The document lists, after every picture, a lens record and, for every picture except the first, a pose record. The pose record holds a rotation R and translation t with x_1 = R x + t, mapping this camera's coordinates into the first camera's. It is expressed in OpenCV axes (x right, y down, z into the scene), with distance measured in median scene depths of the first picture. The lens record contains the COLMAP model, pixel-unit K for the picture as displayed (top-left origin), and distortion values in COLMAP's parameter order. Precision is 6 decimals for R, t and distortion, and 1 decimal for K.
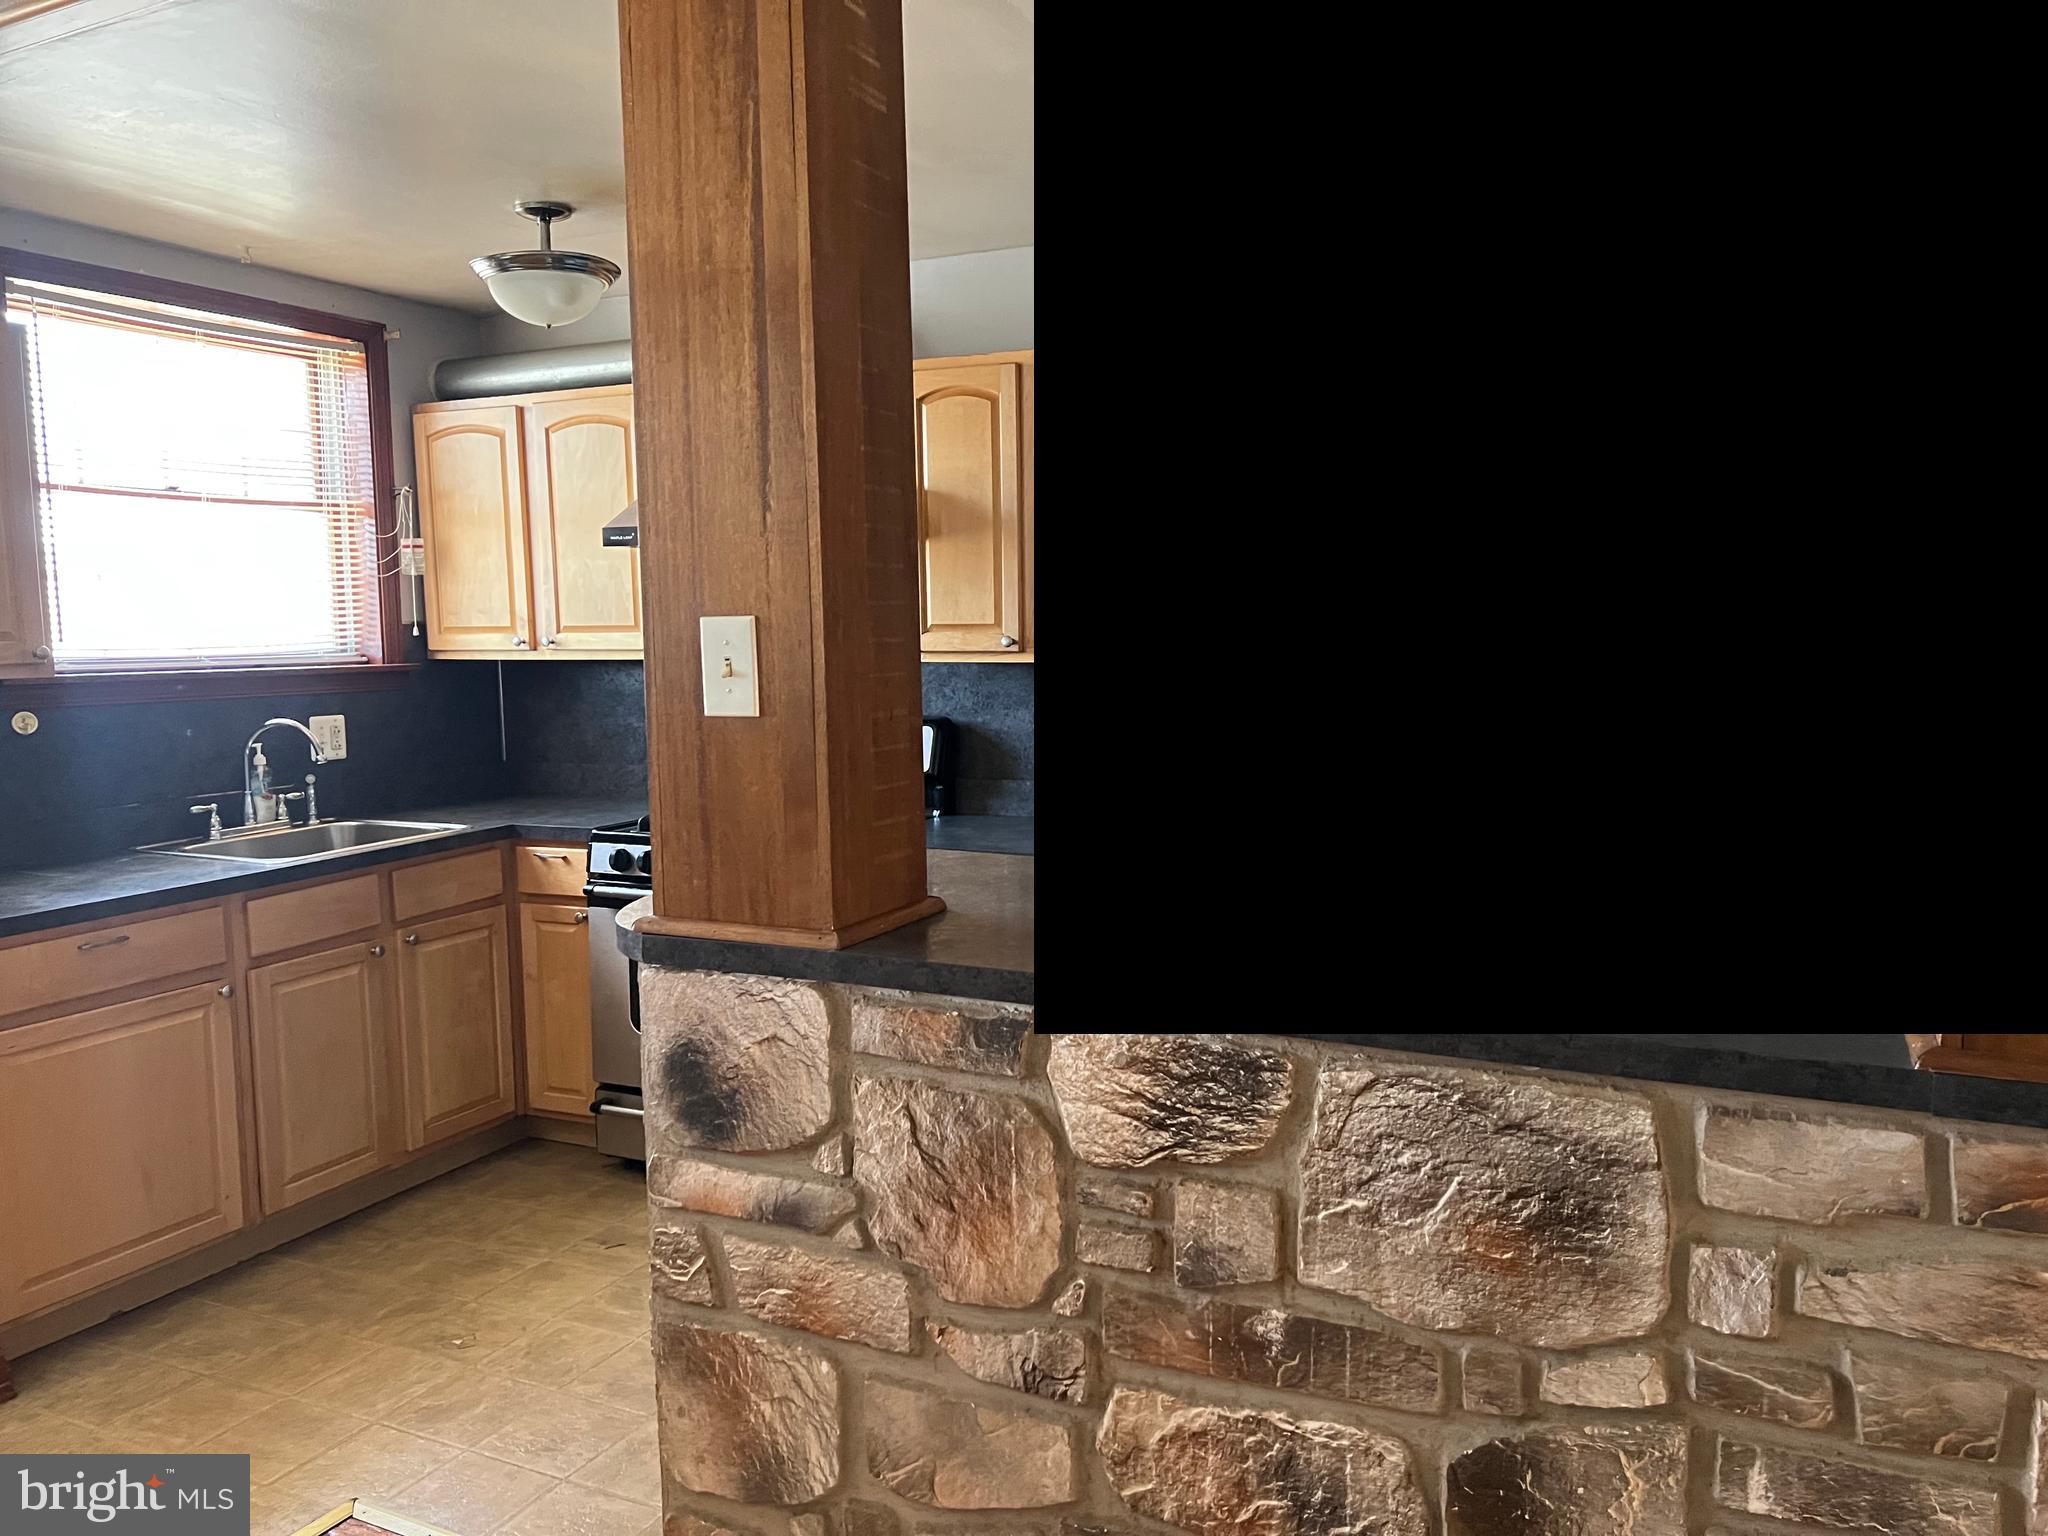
lens RADIAL K [[1532.9, 0, 1024.0], [0, 1532.9, 771.2], [0, 0, 1]] dist [0.055959, -0.064722]
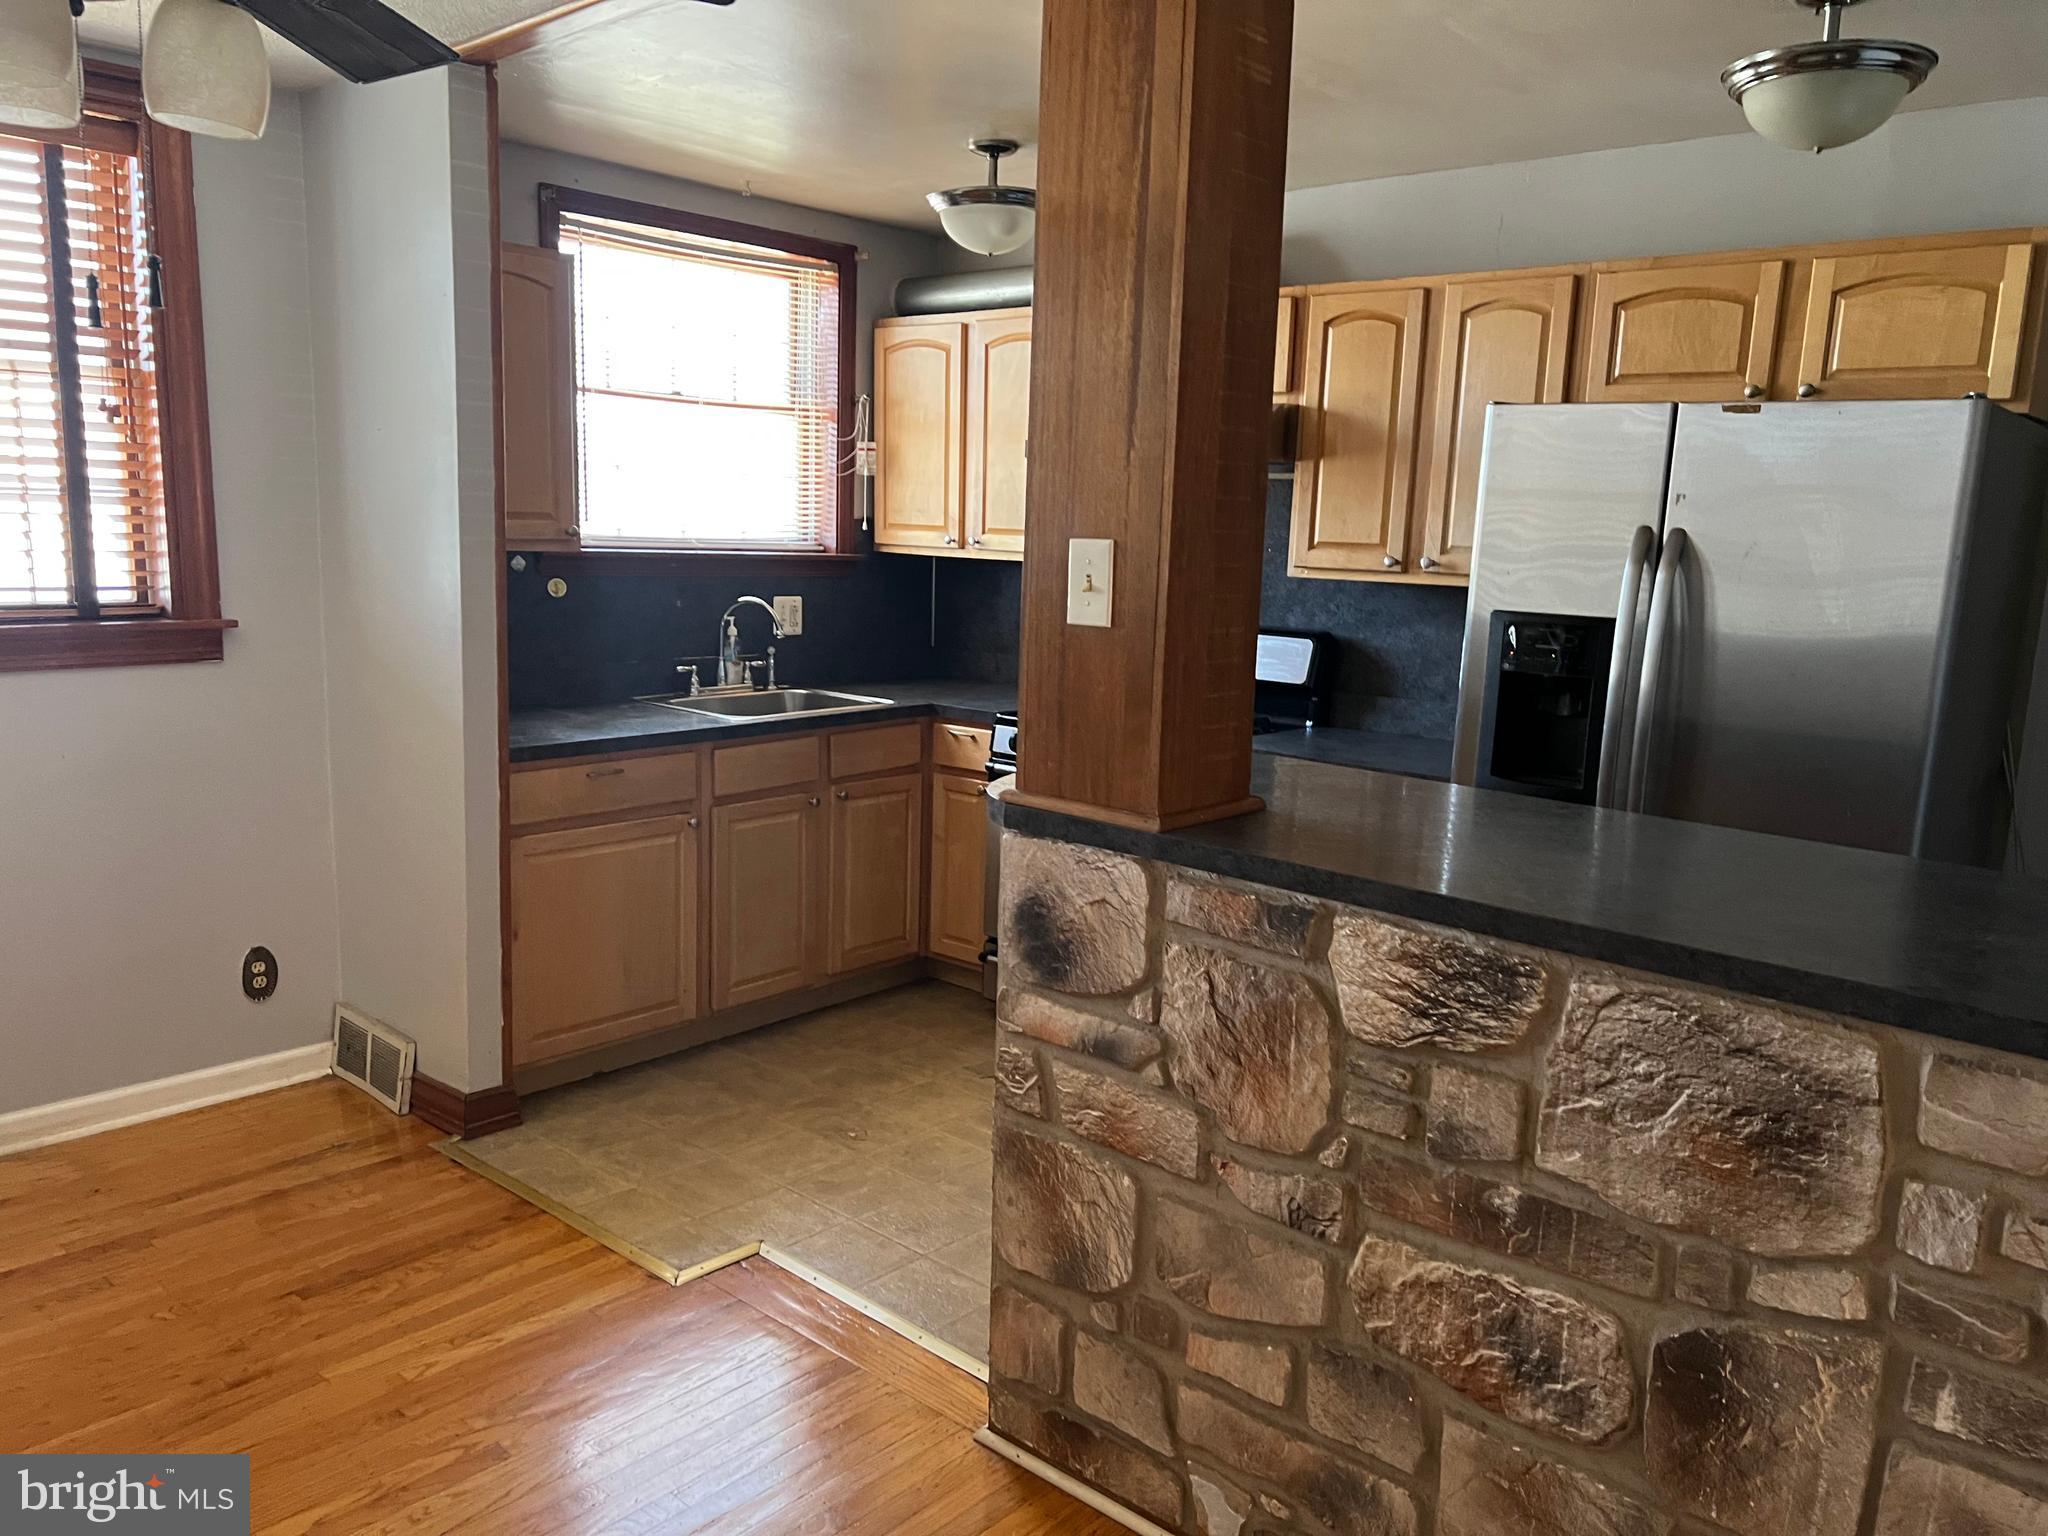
lens RADIAL K [[1532.9, 0, 1040.5], [0, 1532.9, 762.6], [0, 0, 1]] dist [0.055959, -0.064722]
pose [[0.962335, 0.087325, -0.257461, 0.082502], [-0.072149, 0.995084, 0.067836, -0.007843], [0.262119, -0.046705, 0.963905, -0.135768]]
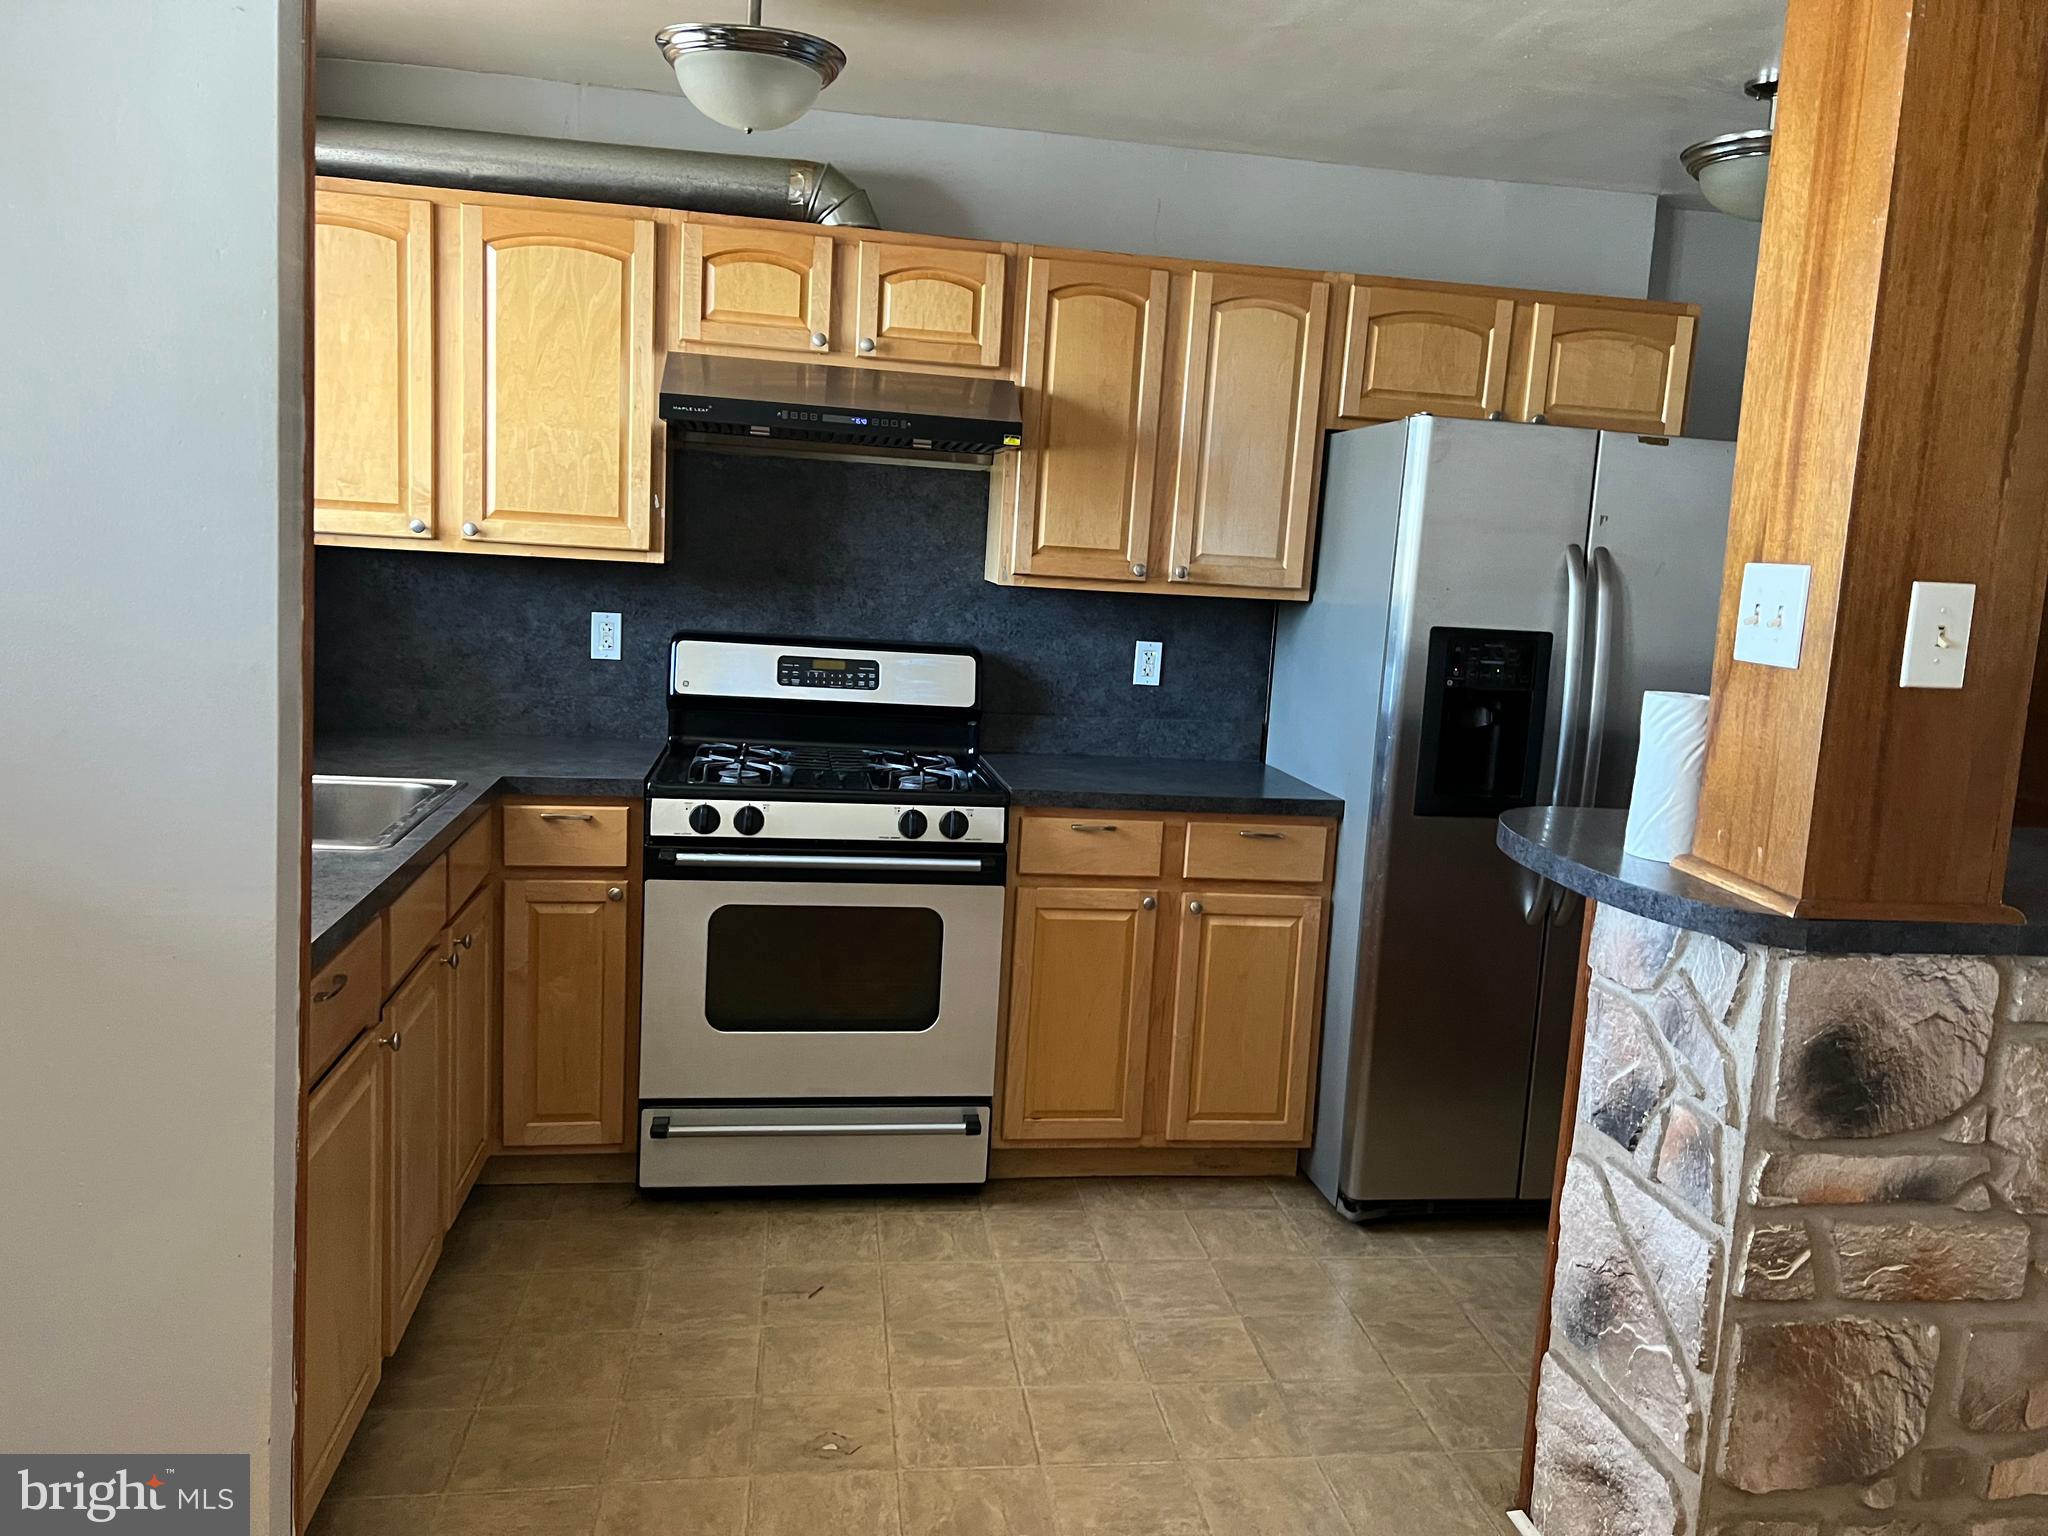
lens RADIAL K [[1532.9, 0, 1054.5], [0, 1532.9, 755.3], [0, 0, 1]] dist [0.055959, -0.064722]
pose [[0.821984, -0.017445, 0.569244, -1.166028], [-0.012313, 0.998753, 0.048389, -0.033296], [-0.569378, -0.046784, 0.820743, 0.507028]]
